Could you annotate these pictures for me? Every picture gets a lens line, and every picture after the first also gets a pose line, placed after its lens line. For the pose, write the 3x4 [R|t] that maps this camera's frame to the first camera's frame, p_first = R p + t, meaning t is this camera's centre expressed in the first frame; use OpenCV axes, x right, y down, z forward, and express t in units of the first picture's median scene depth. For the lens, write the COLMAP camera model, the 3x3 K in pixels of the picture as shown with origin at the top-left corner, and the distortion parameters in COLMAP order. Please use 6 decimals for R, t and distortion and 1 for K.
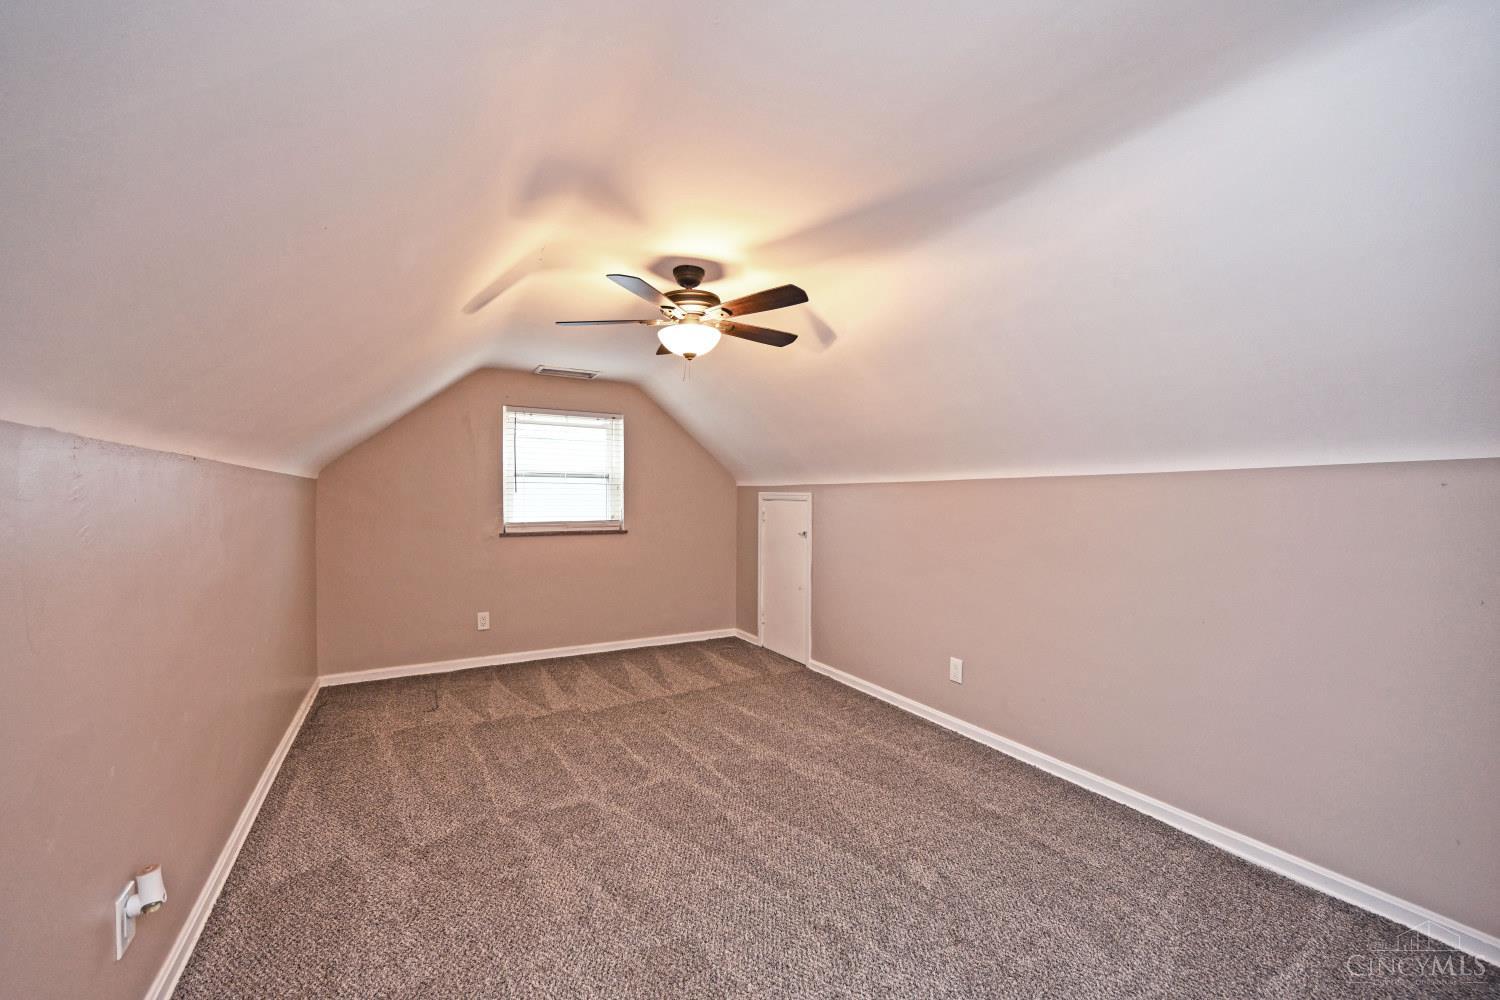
lens RADIAL K [[605.2, 0, 750.0], [0, 605.2, 500.0], [0, 0, 1]] dist [0.000347, -0.000298]
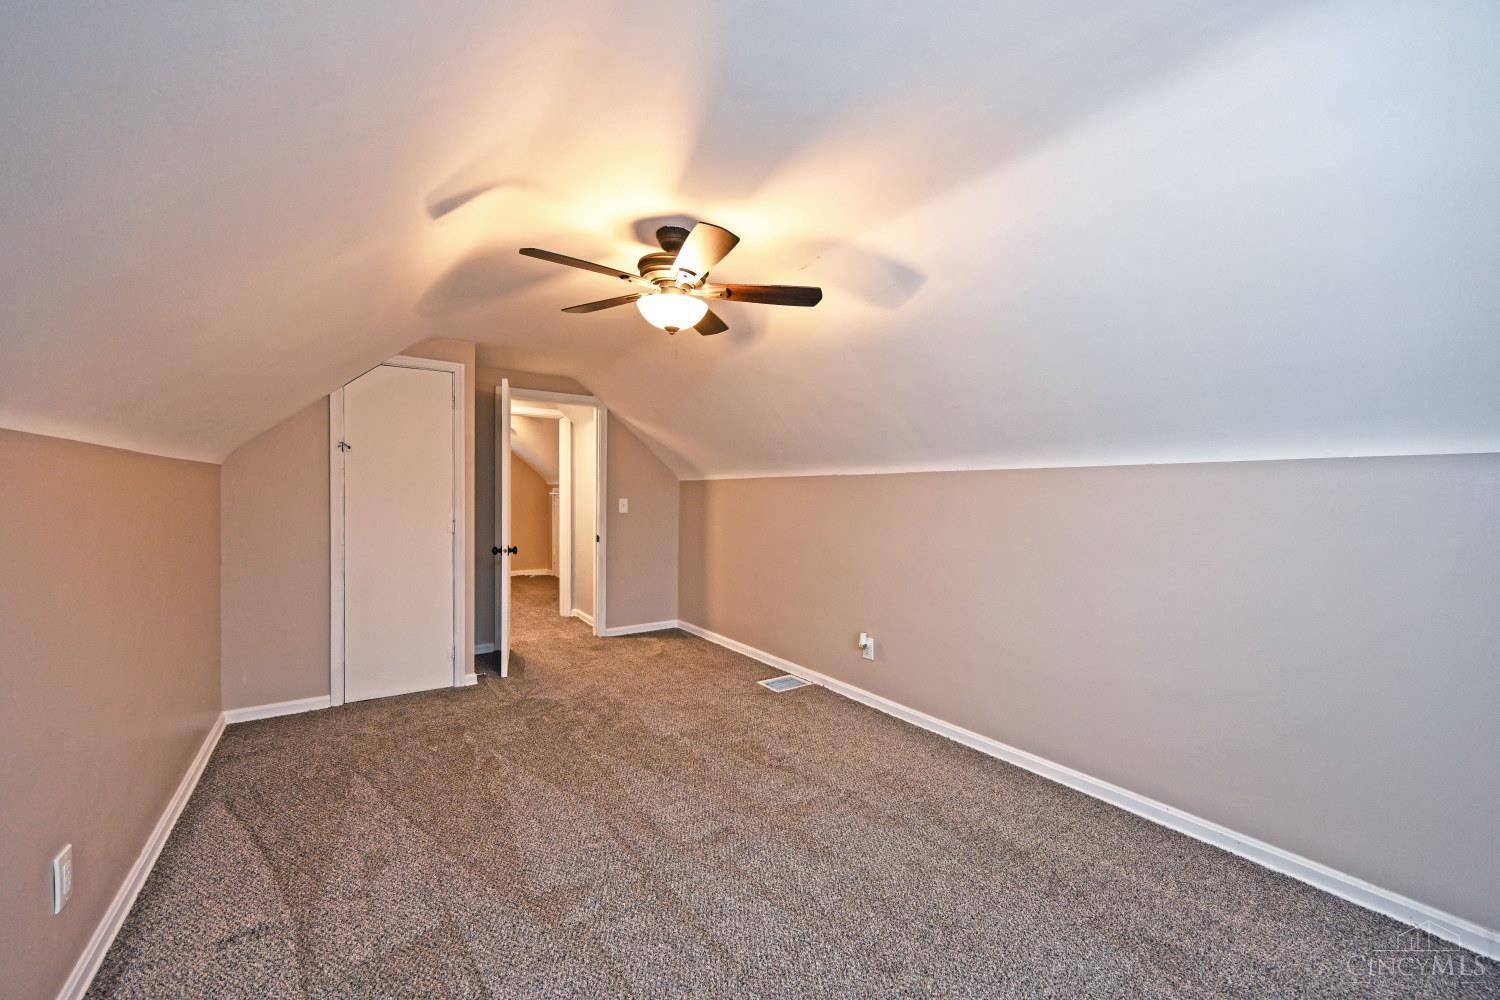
lens RADIAL K [[601.5, 0, 750.0], [0, 601.5, 500.0], [0, 0, 1]] dist [-0.002044, 0.000014]
pose [[0.996152, -0.003146, 0.087586, -0.067405], [0.002125, 0.999929, 0.011753, -0.000662], [-0.087617, -0.011522, 0.996088, 0.121148]]
